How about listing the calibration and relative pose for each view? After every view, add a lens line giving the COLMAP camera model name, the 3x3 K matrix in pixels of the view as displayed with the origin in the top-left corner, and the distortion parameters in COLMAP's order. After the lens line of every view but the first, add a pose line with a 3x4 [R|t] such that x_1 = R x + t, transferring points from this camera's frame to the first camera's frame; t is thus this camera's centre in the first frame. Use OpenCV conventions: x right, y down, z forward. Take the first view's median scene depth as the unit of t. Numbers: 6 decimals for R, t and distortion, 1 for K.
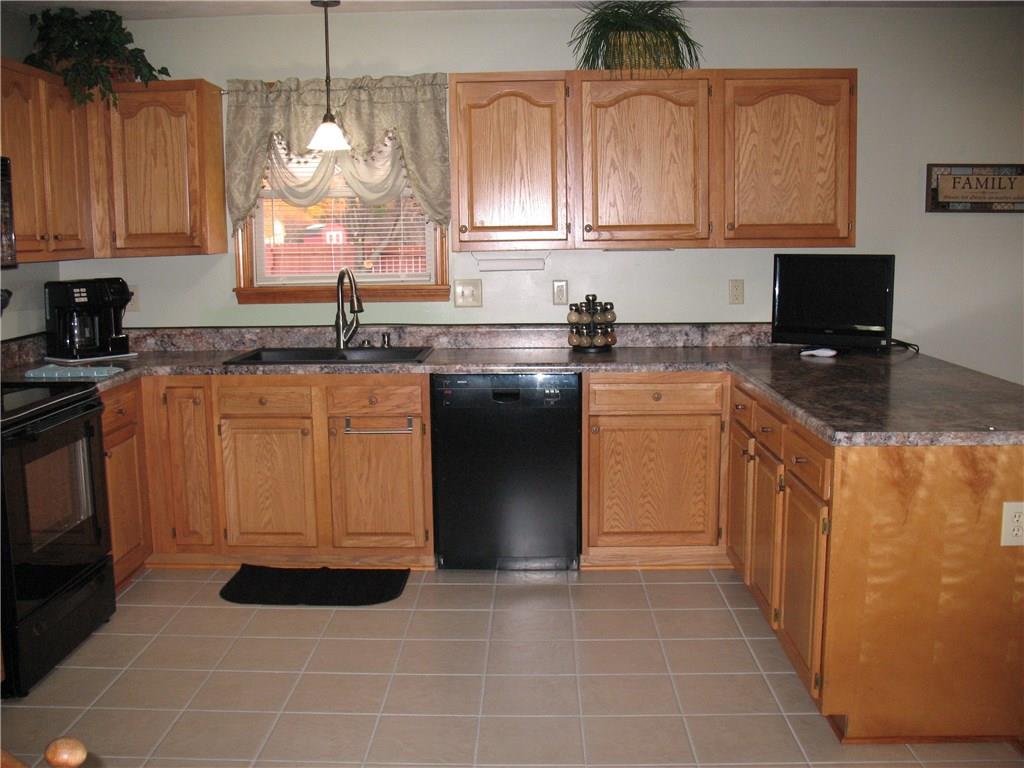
lens RADIAL K [[1044.2, 0, 512.0], [0, 1044.2, 384.0], [0, 0, 1]] dist [-0.199013, 0.216192]
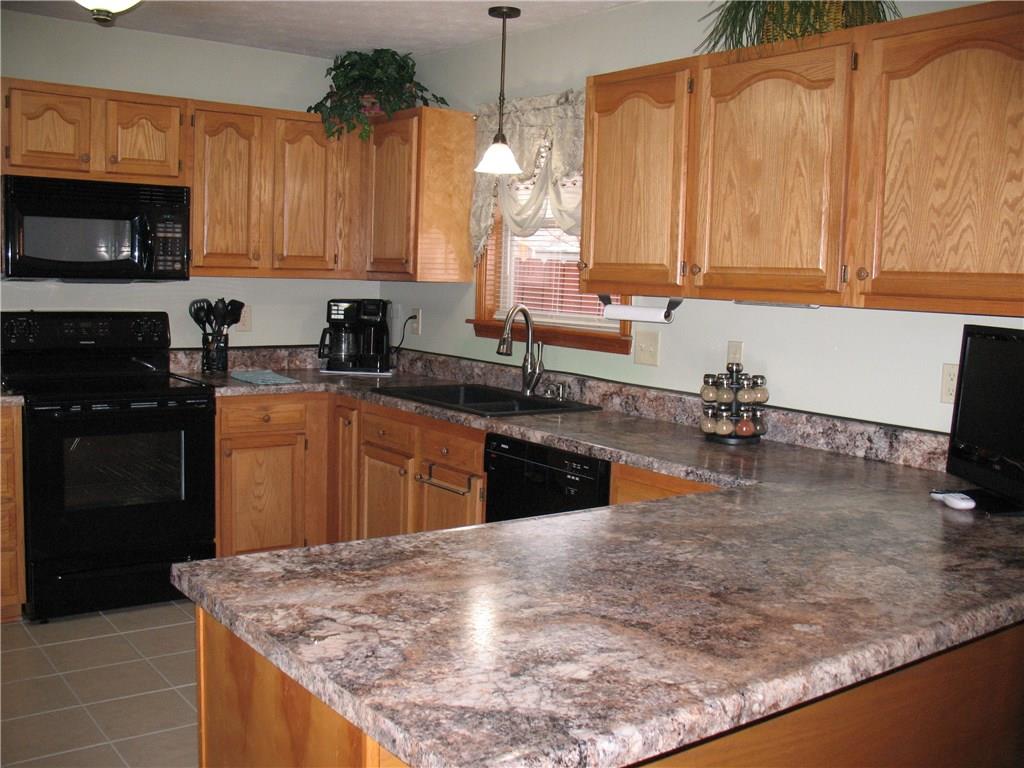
lens RADIAL K [[1044.2, 0, 512.0], [0, 1044.2, 384.0], [0, 0, 1]] dist [-0.199013, 0.216192]
pose [[0.629069, 0.117301, -0.768448, 0.533204], [-0.152007, 0.988027, 0.026382, -0.067246], [0.762342, 0.100213, 0.639368, 0.426586]]
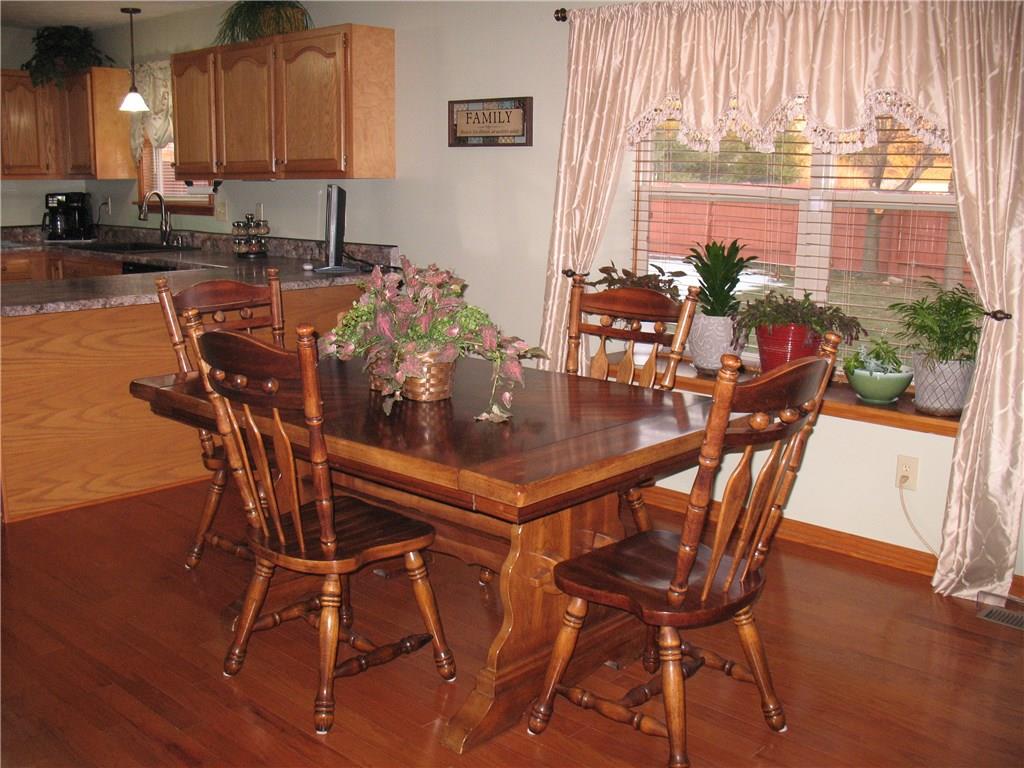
lens RADIAL K [[1044.2, 0, 512.0], [0, 1044.2, 384.0], [0, 0, 1]] dist [-0.199013, 0.216192]
pose [[0.754840, 0.149721, -0.638592, 1.196951], [-0.112709, 0.988725, 0.098586, -0.038932], [0.646153, -0.002442, 0.763204, 0.219764]]
